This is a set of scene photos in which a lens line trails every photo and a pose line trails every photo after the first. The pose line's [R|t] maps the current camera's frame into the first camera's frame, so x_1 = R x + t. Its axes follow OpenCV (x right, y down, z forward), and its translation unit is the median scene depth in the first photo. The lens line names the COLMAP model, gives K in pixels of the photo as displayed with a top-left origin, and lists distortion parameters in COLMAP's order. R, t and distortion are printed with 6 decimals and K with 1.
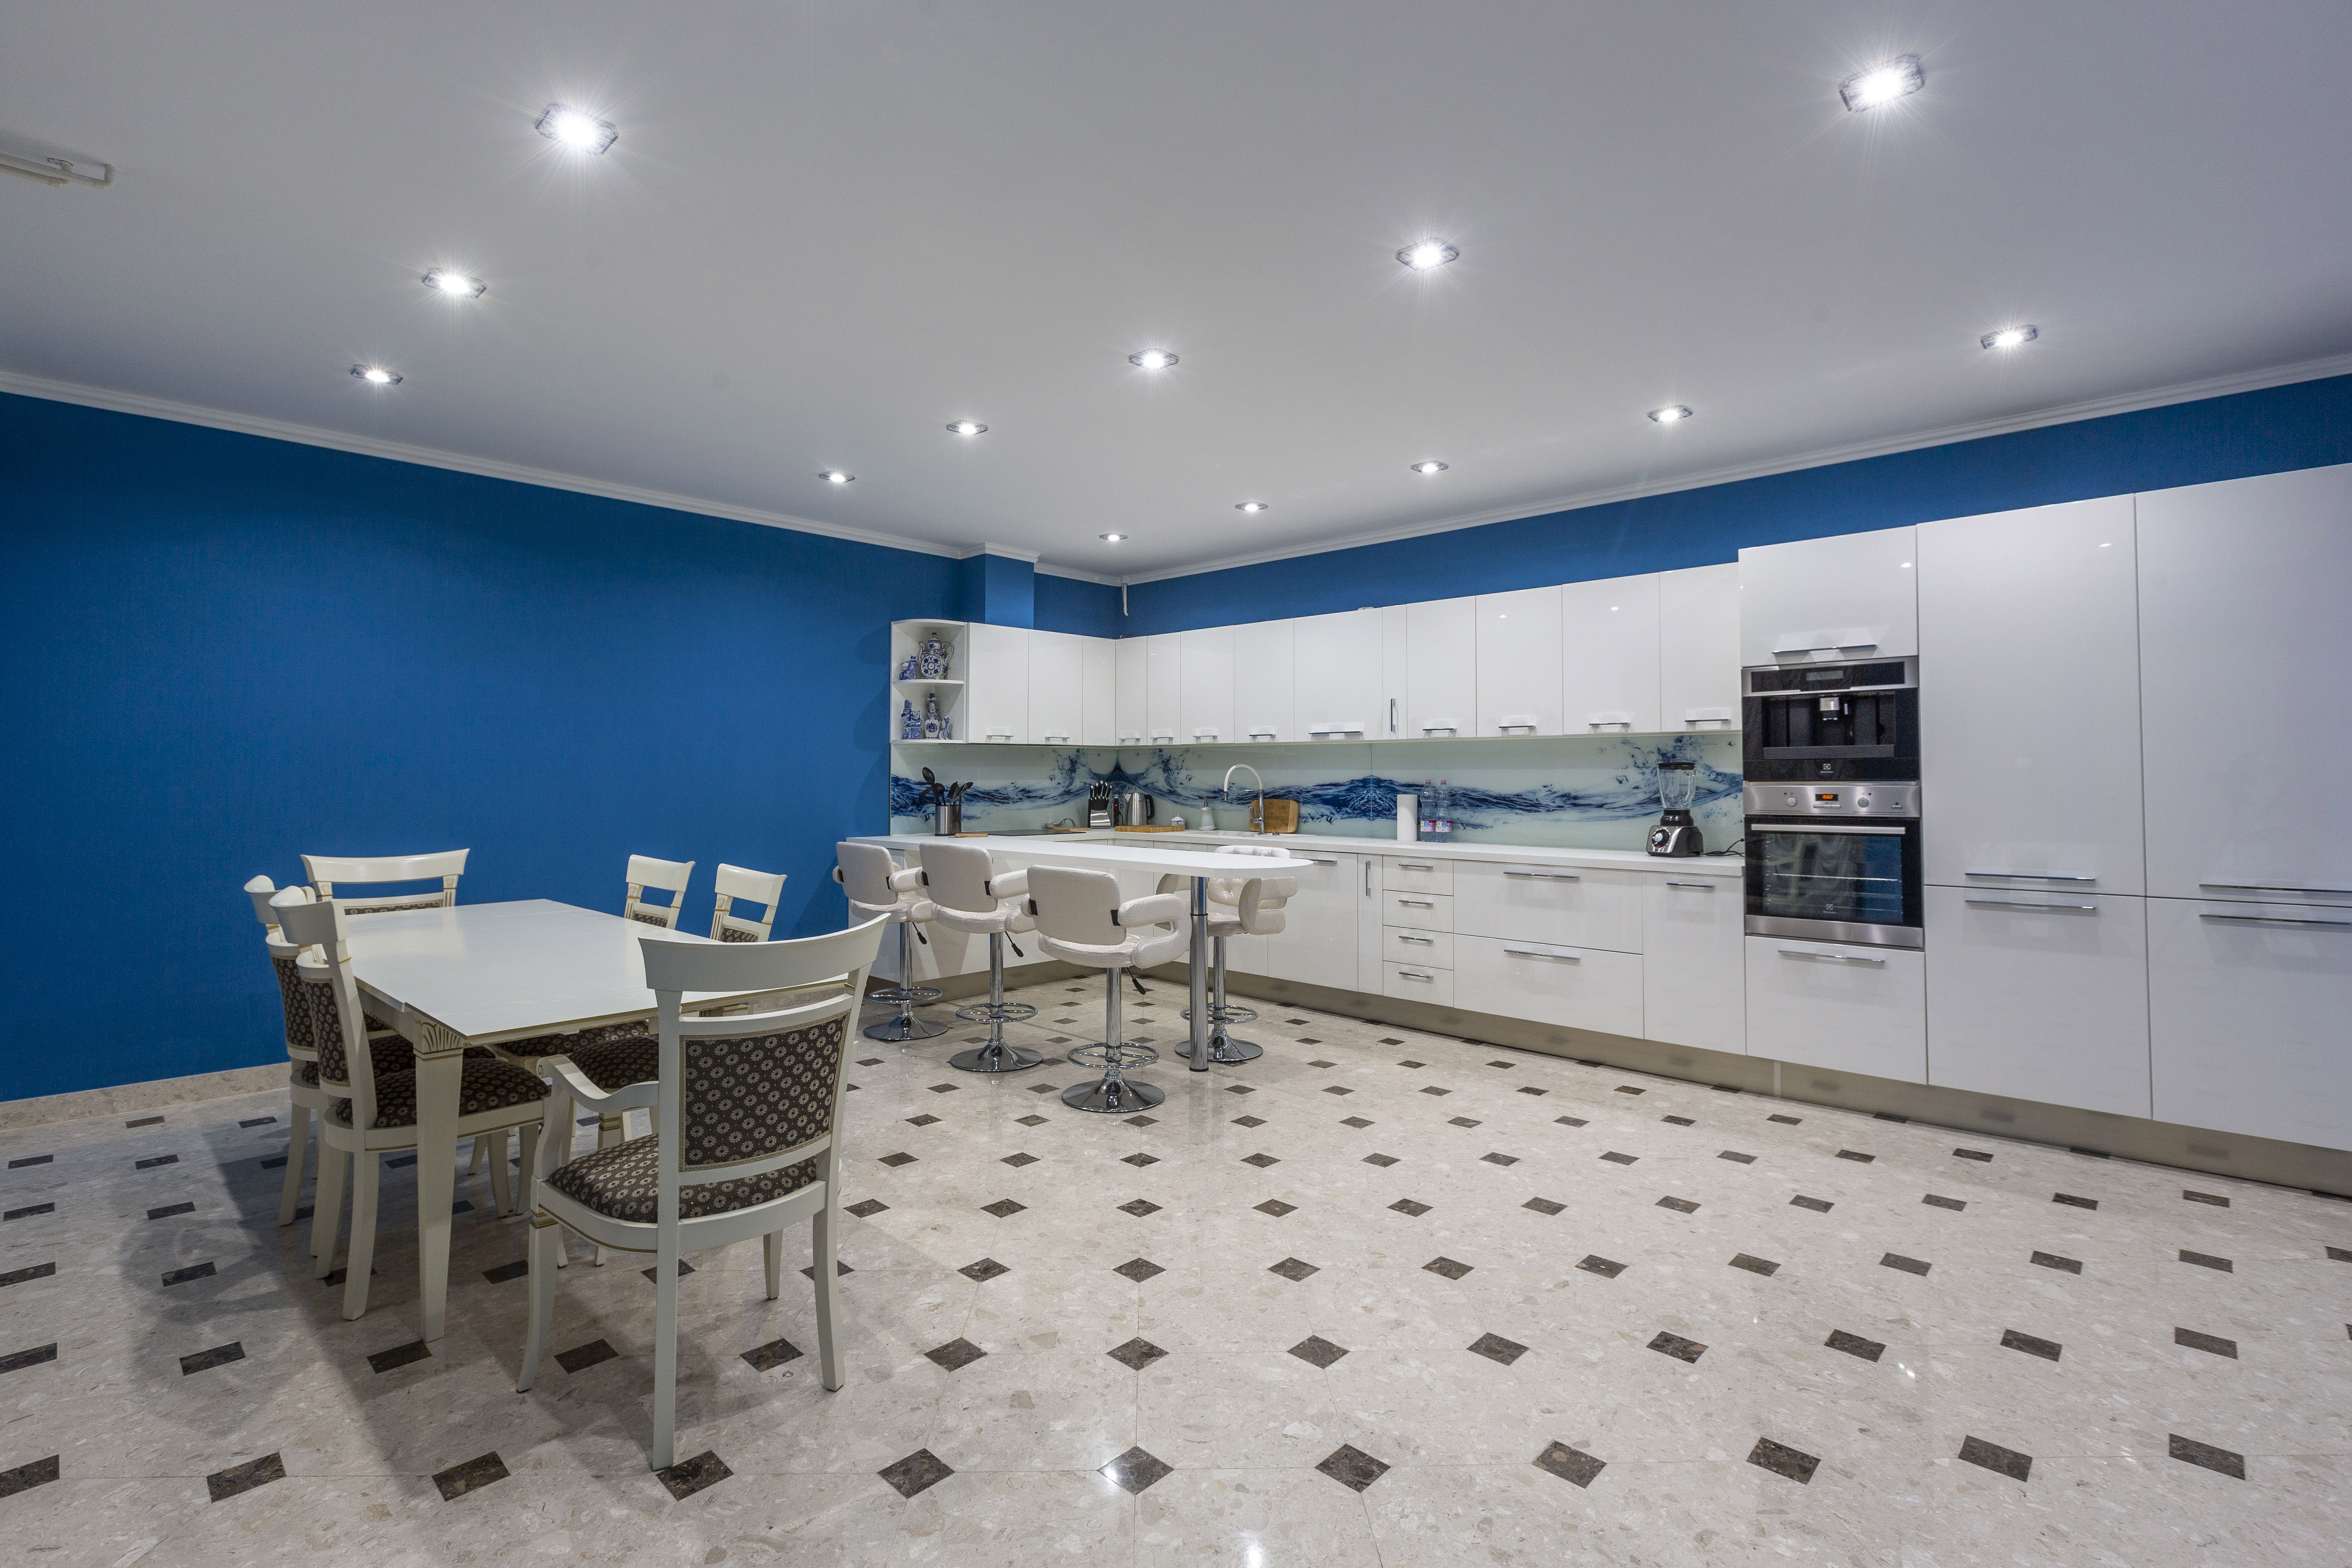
lens RADIAL K [[1080.9, 0, 1179.4], [0, 1080.9, 761.4], [0, 0, 1]] dist [0.003916, -0.000475]
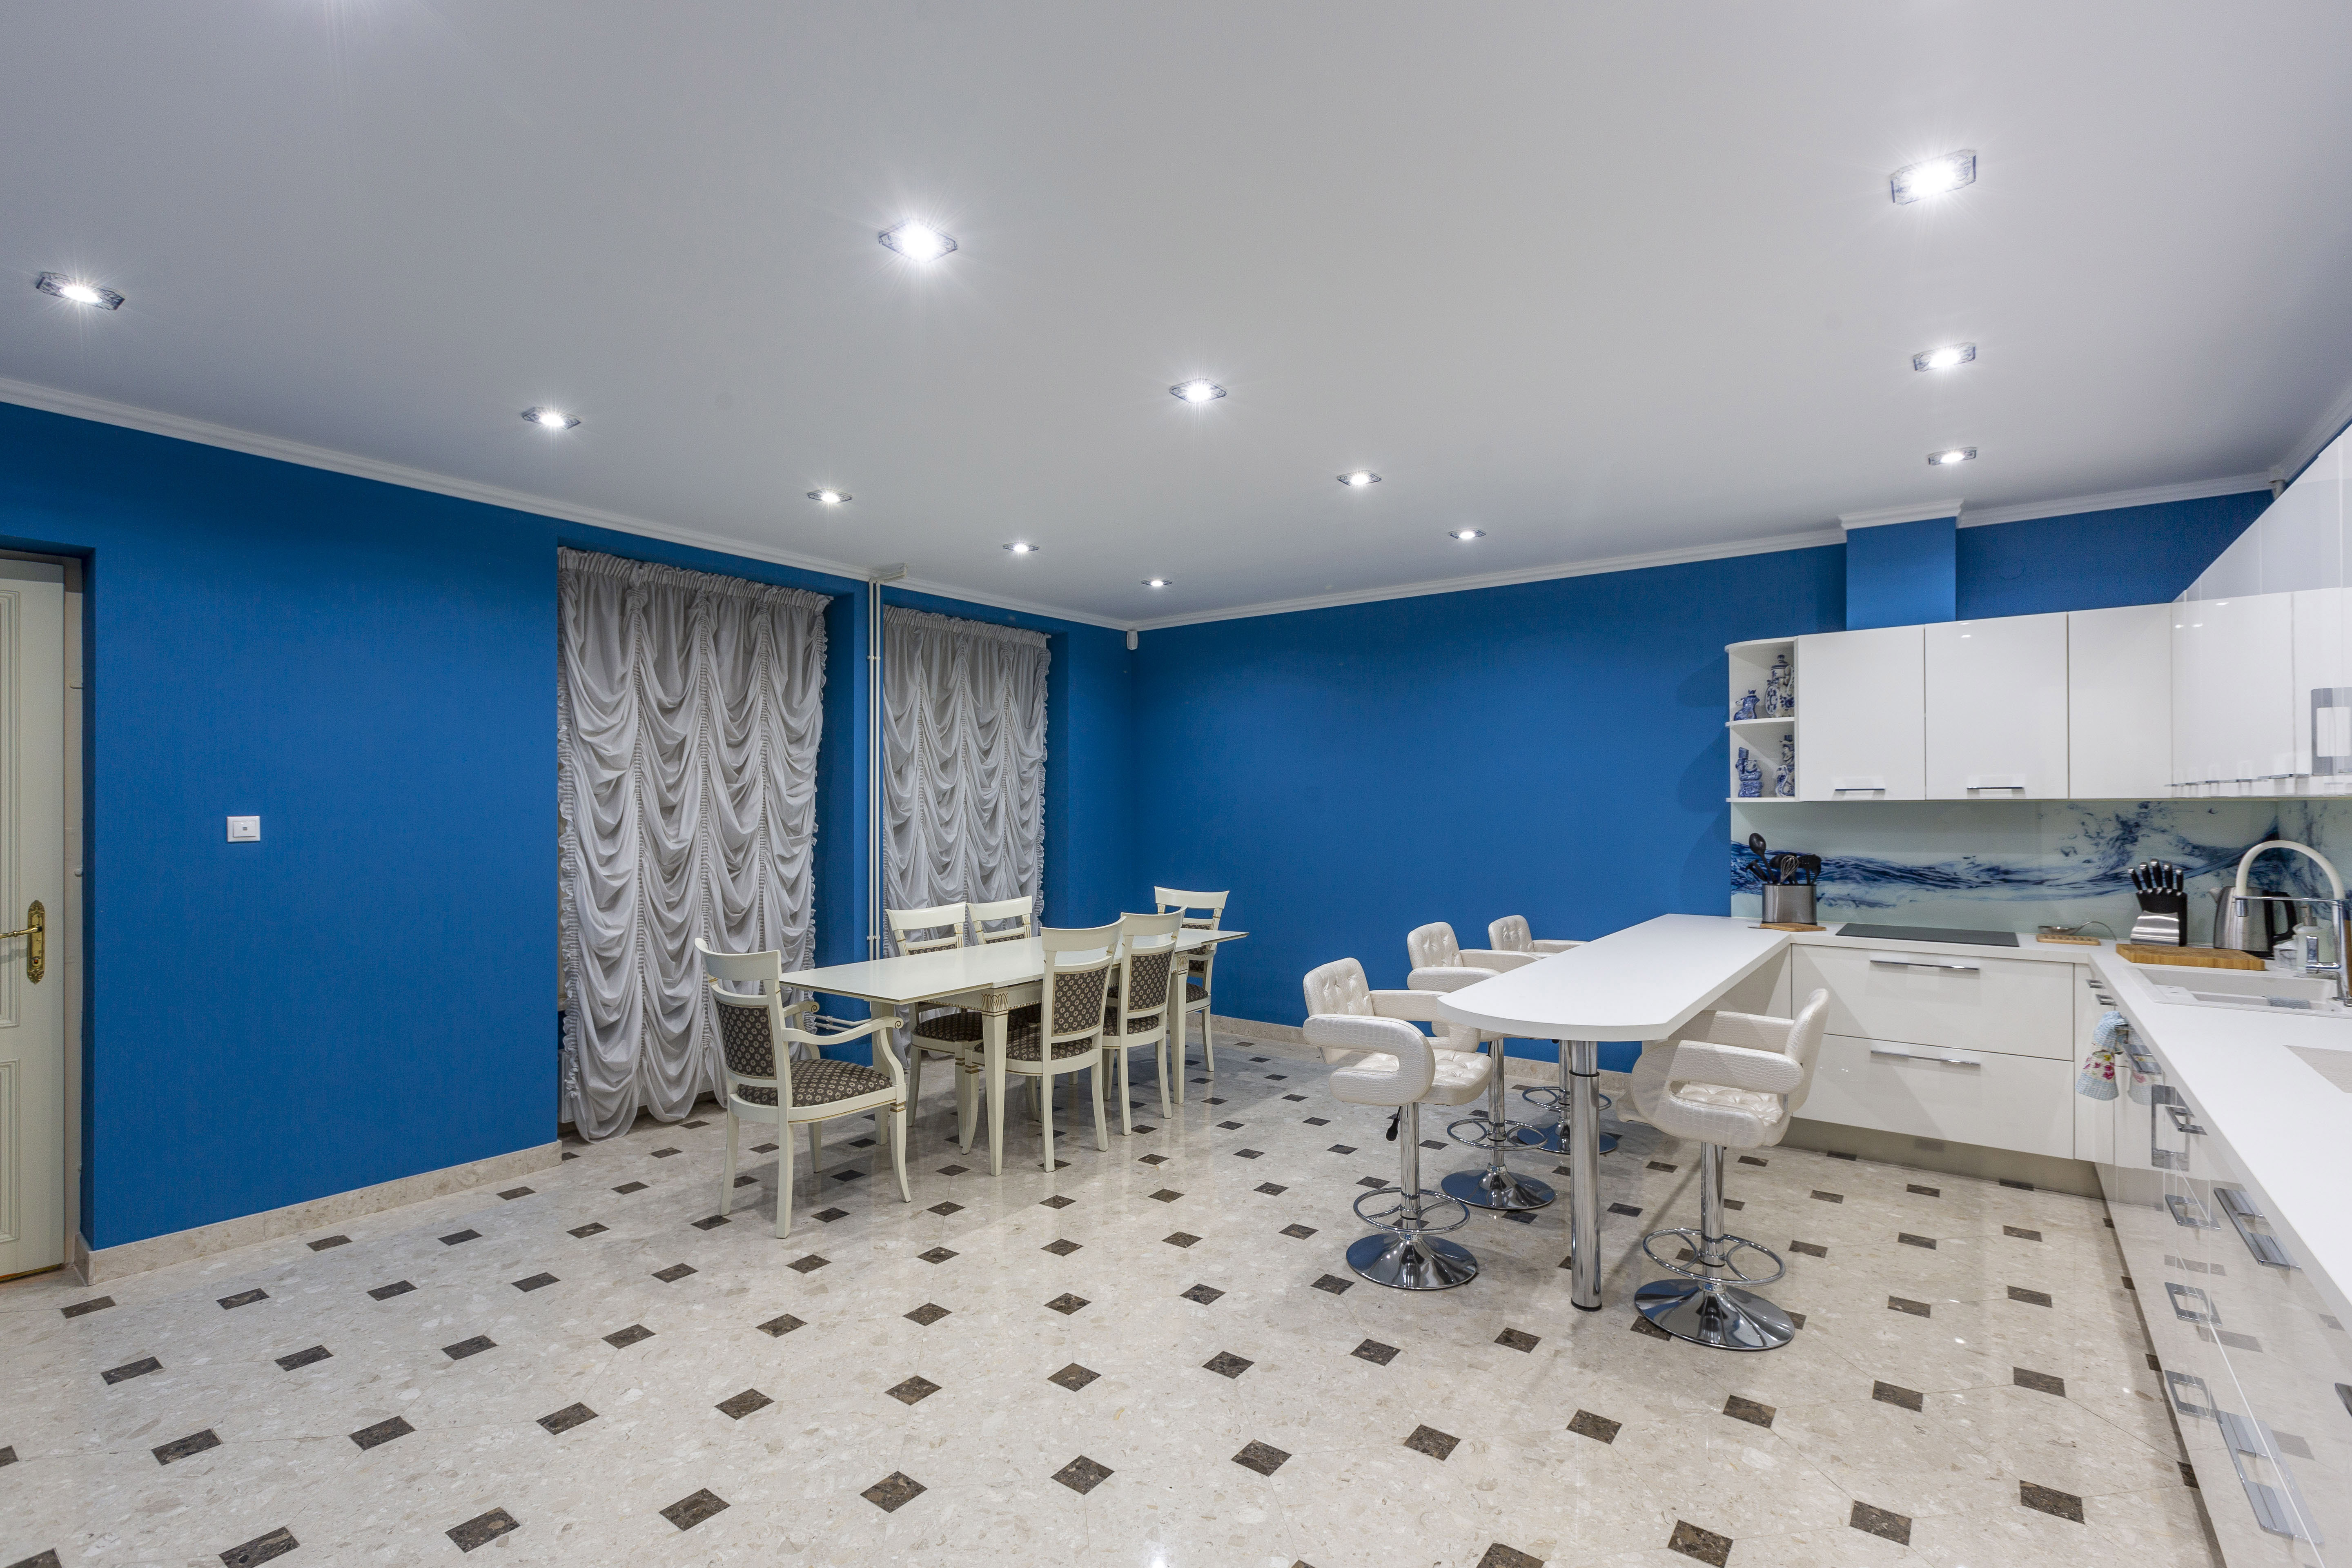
lens RADIAL K [[1080.9, 0, 1179.8], [0, 1080.9, 805.8], [0, 0, 1]] dist [0.003916, -0.000475]
pose [[0.120472, -0.001371, -0.992716, 0.636211], [0.014733, 0.999891, 0.000407, -0.026907], [0.992607, -0.014675, 0.120479, 0.658078]]
